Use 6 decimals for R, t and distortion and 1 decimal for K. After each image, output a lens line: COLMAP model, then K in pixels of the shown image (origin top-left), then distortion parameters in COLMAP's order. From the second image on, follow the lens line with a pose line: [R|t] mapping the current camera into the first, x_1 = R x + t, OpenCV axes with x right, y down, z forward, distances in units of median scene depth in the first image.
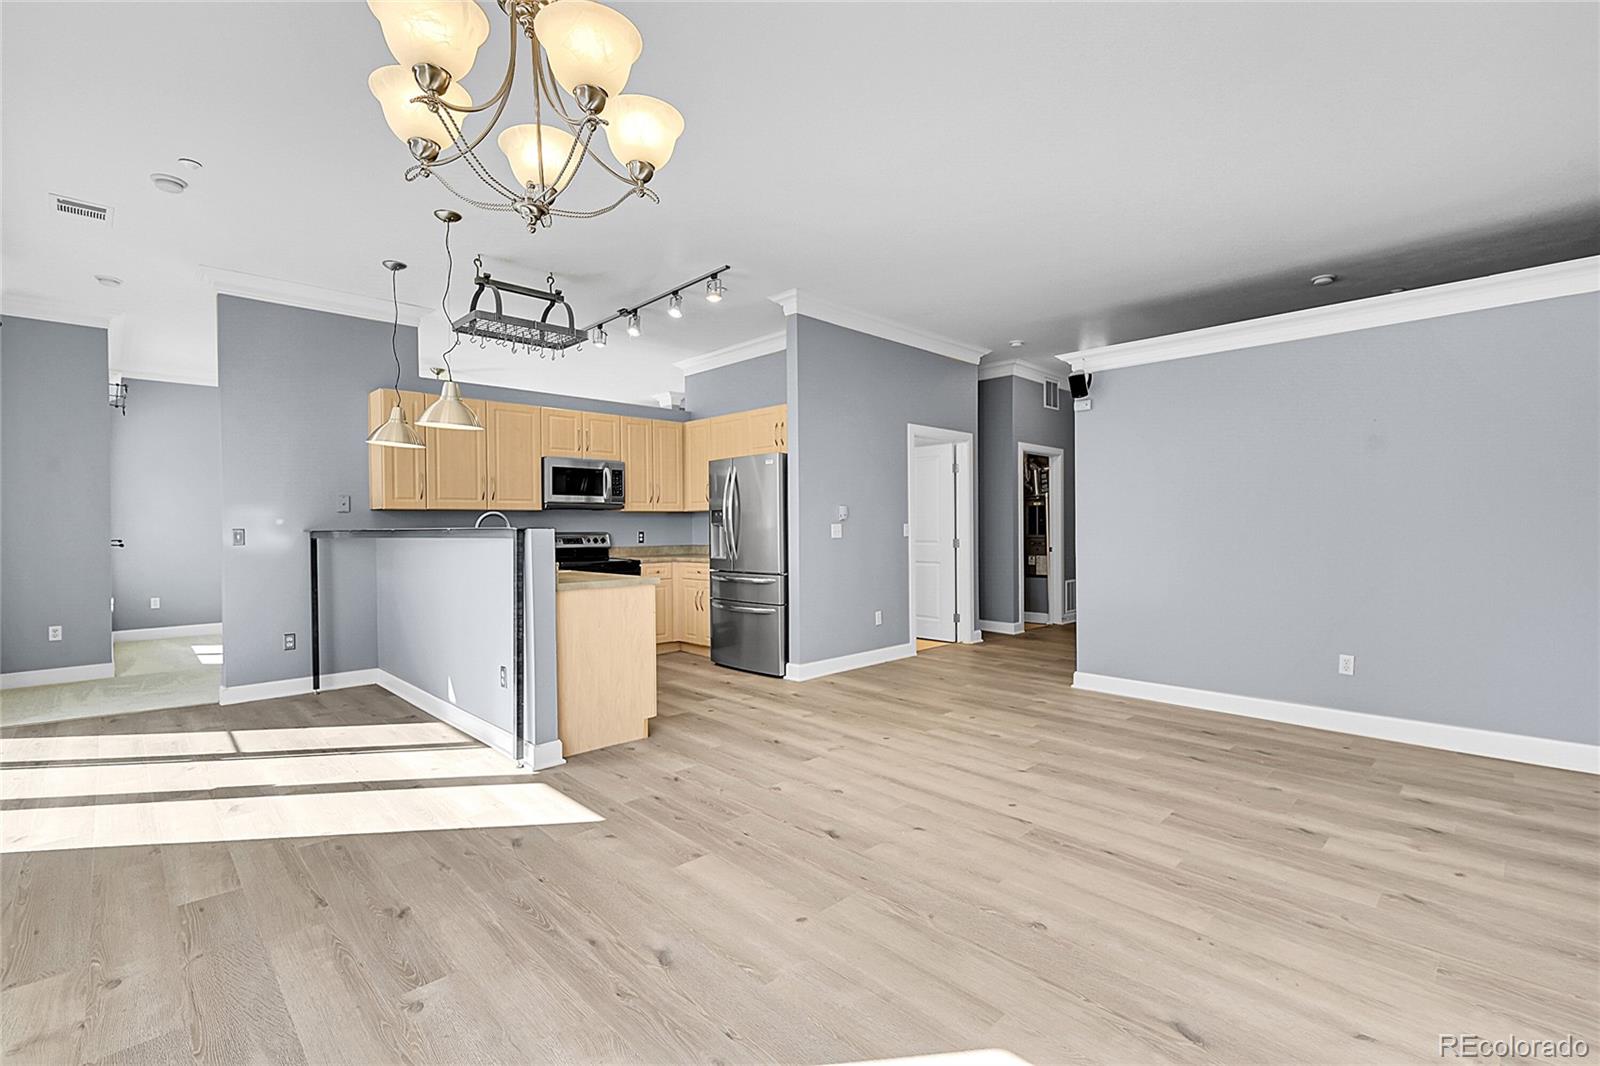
lens RADIAL K [[729.7, 0, 800.0], [0, 729.7, 533.0], [0, 0, 1]] dist [-0.001159, -0.000137]
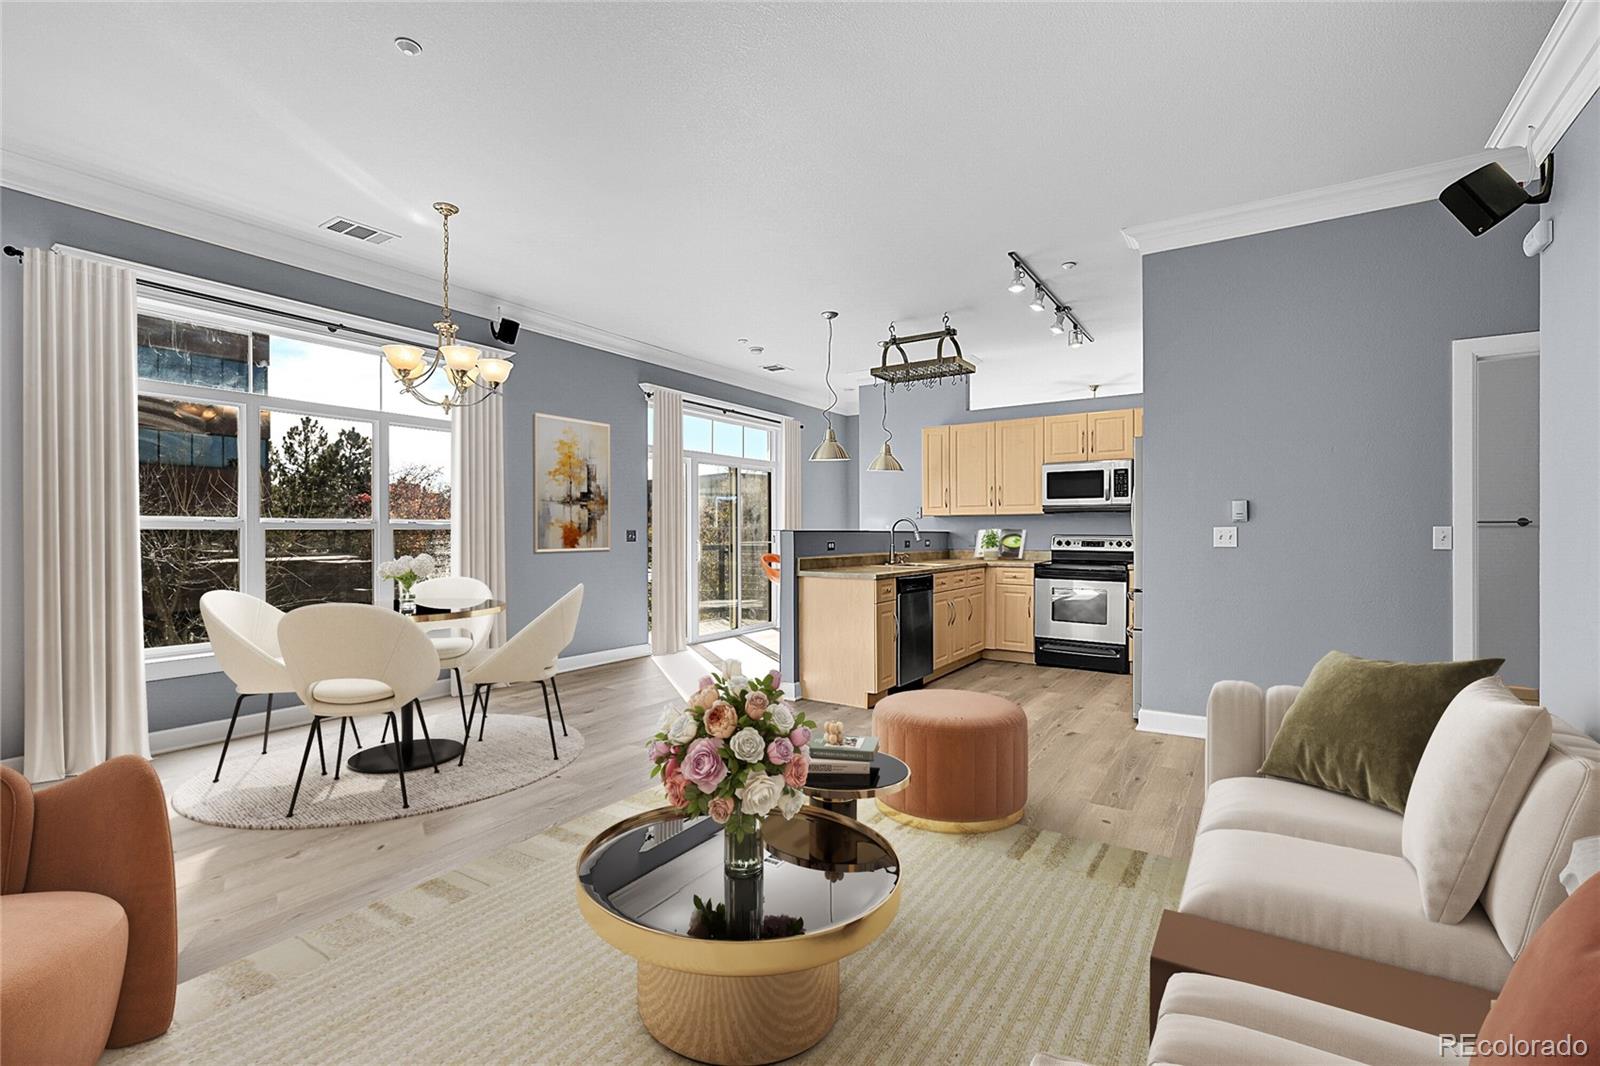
lens RADIAL K [[703.0, 0, 808.6], [0, 703.0, 532.4], [0, 0, 1]] dist [0.000224, 0.000177]
pose [[0.230895, 0.007095, -0.972953, 0.547720], [-0.008080, 0.999953, 0.005374, -0.006616], [0.972945, 0.006620, 0.230941, 0.407417]]
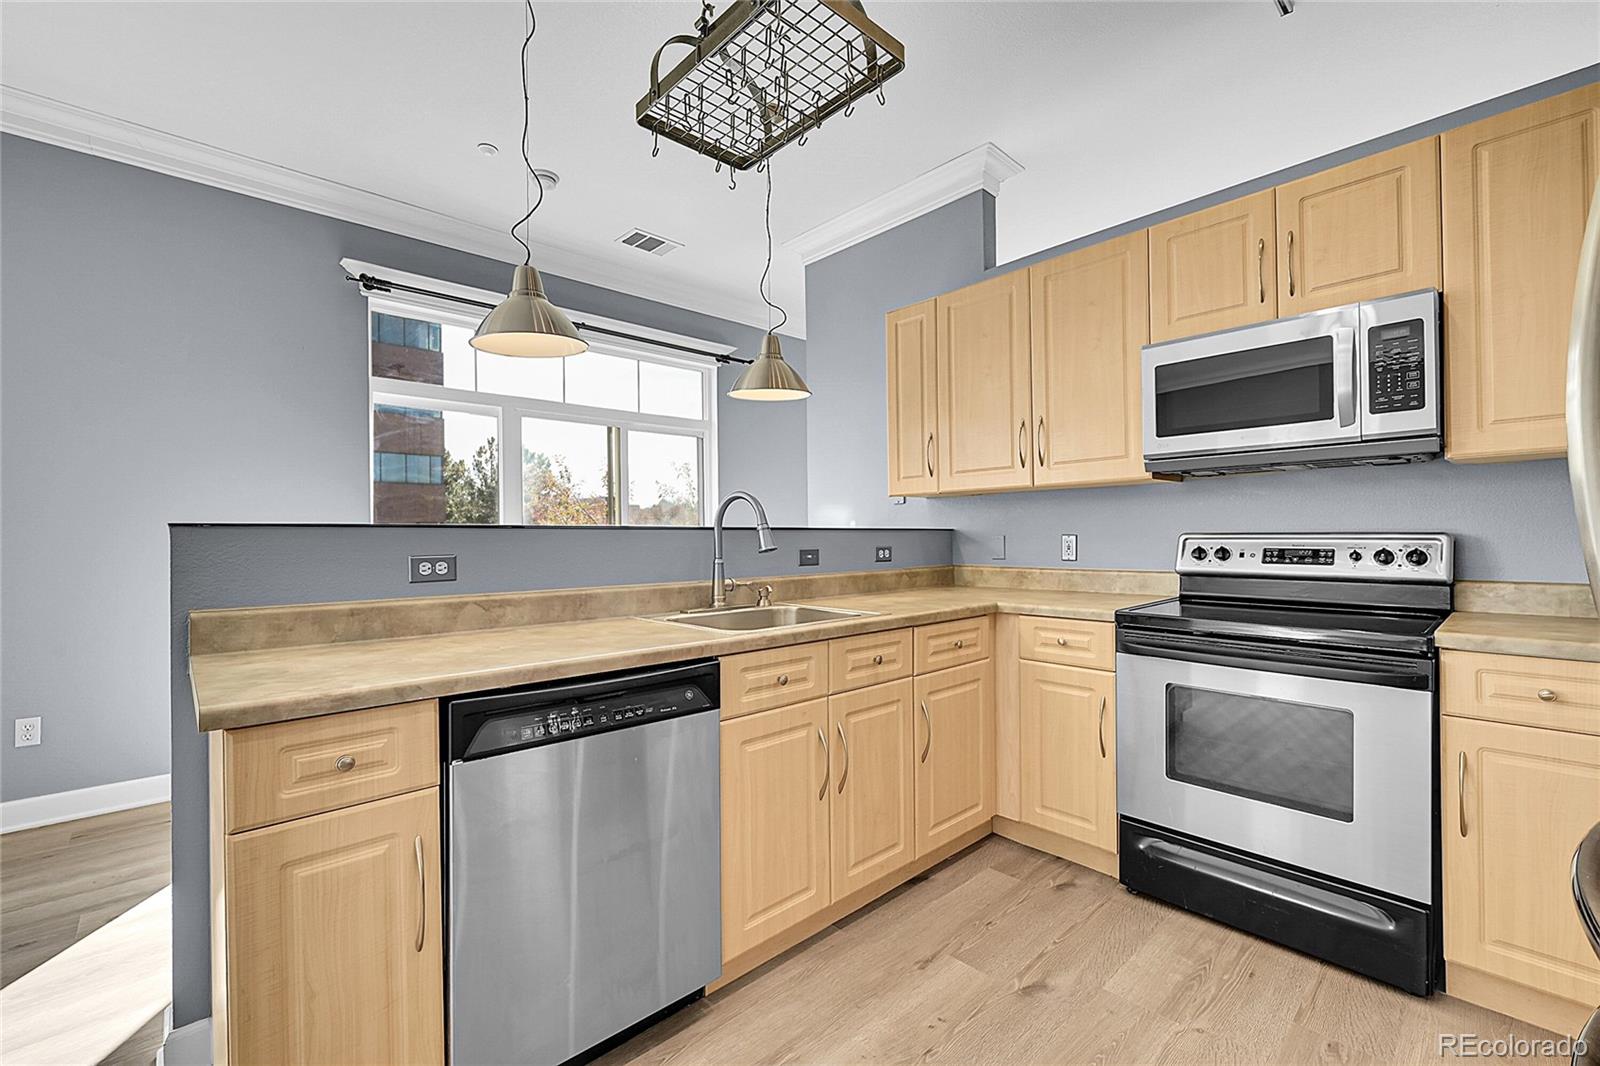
lens RADIAL K [[674.6, 0, 808.6], [0, 674.6, 535.8], [0, 0, 1]] dist [-0.001261, 0.000435]
pose [[-0.004936, 0.006377, -0.999967, 0.028159], [0.004577, 0.999969, 0.006354, -0.002267], [0.999977, -0.004546, -0.004965, 0.773927]]
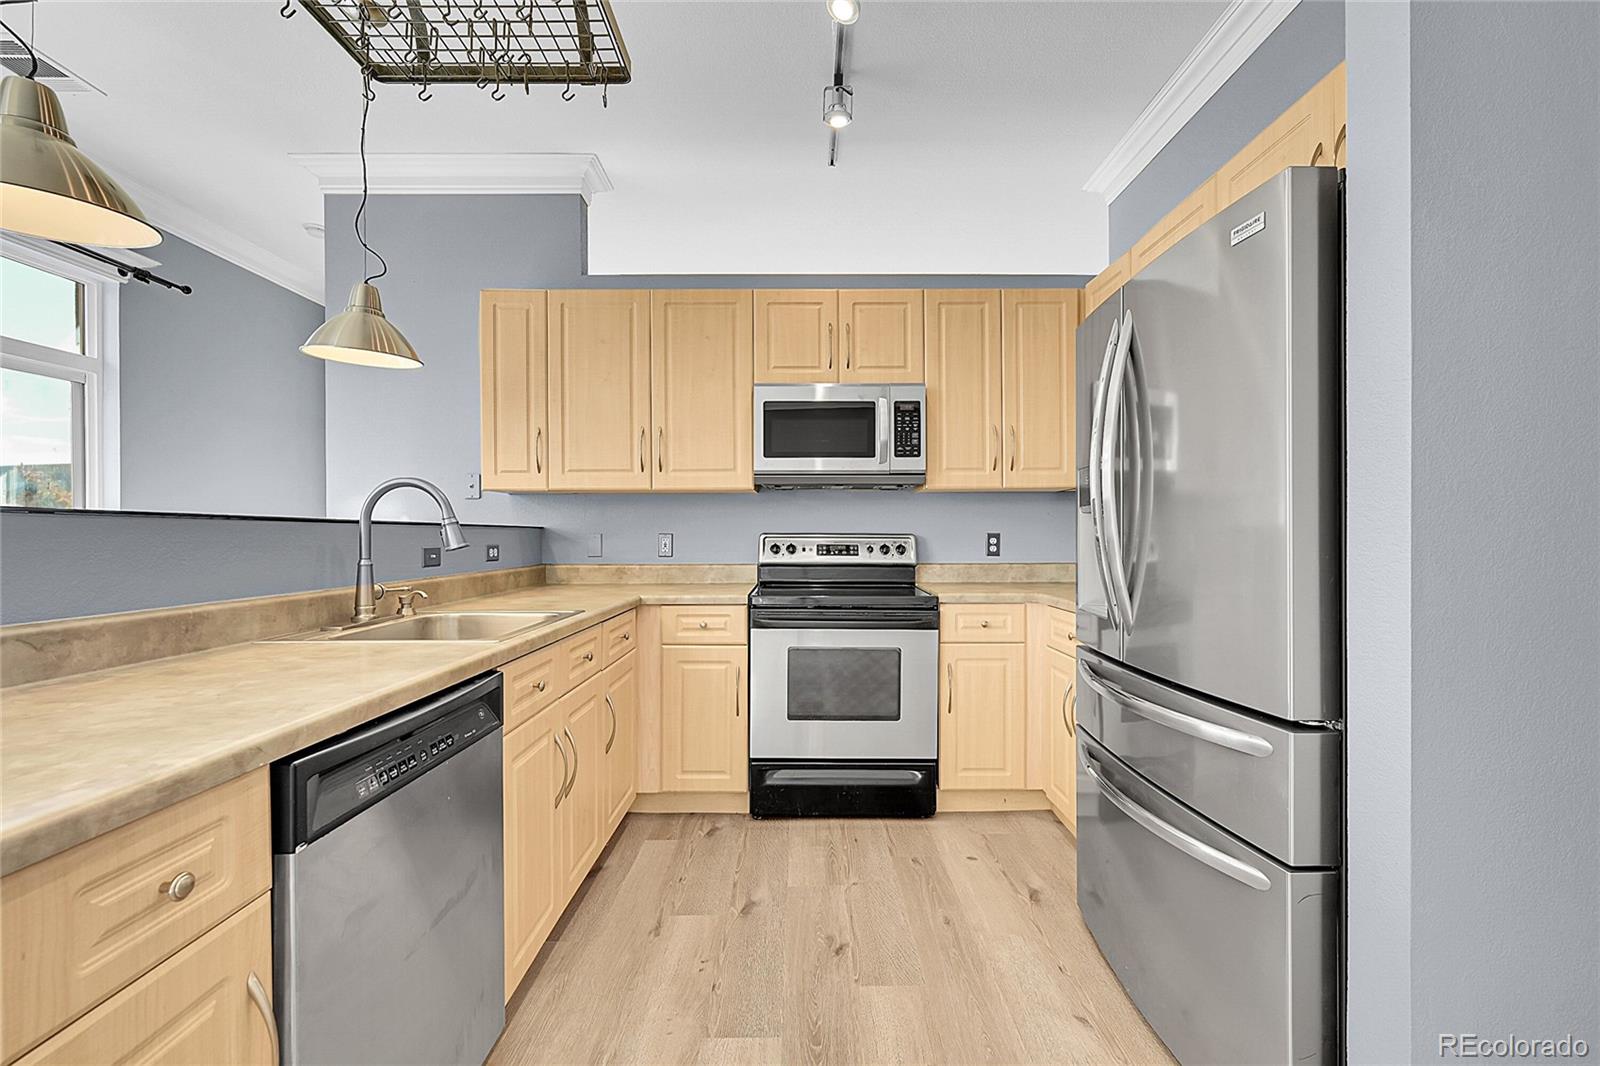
lens RADIAL K [[674.6, 0, 808.6], [0, 674.6, 535.8], [0, 0, 1]] dist [-0.001261, 0.000435]
pose [[0.727620, 0.008206, -0.685932, 0.003783], [-0.007322, 0.999964, 0.004196, -0.000661], [0.685942, 0.001969, 0.727654, 0.649621]]
